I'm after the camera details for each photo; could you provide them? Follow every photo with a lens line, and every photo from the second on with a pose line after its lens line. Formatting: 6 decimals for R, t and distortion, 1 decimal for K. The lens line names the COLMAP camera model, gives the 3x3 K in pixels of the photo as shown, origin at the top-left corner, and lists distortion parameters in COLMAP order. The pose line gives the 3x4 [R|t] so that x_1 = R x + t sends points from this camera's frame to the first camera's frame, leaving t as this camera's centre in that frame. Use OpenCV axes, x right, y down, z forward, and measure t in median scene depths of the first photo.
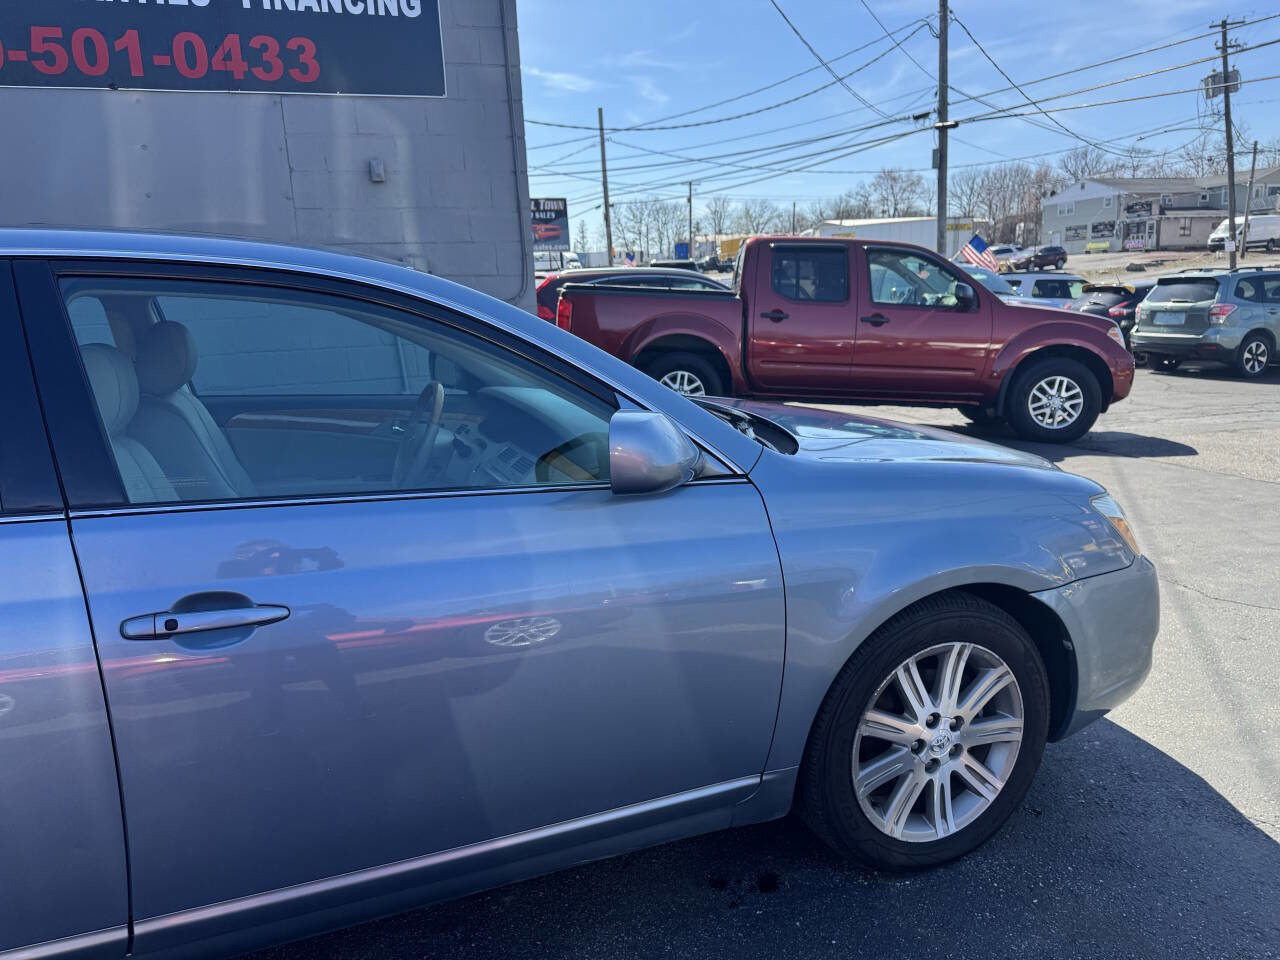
lens RADIAL K [[907.3, 0, 629.8], [0, 907.3, 481.9], [0, 0, 1]] dist [0.020264, -0.020285]
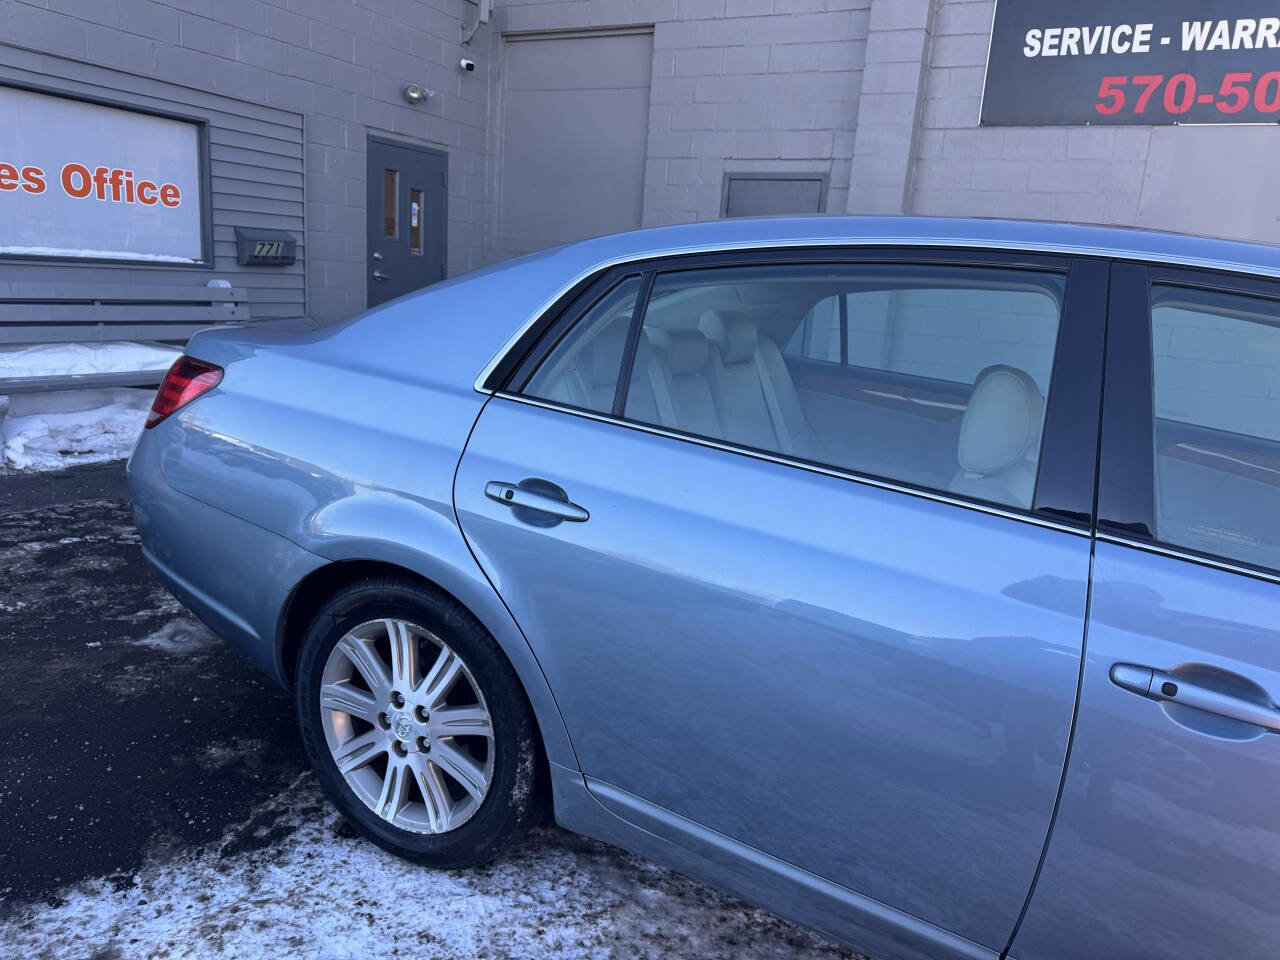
lens RADIAL K [[907.3, 0, 643.5], [0, 907.3, 480.0], [0, 0, 1]] dist [0.020264, -0.020285]
pose [[0.677307, 0.251038, -0.691545, -0.503349], [-0.245330, 0.963248, 0.109390, 0.146207], [0.693591, 0.095566, 0.714002, -0.727670]]
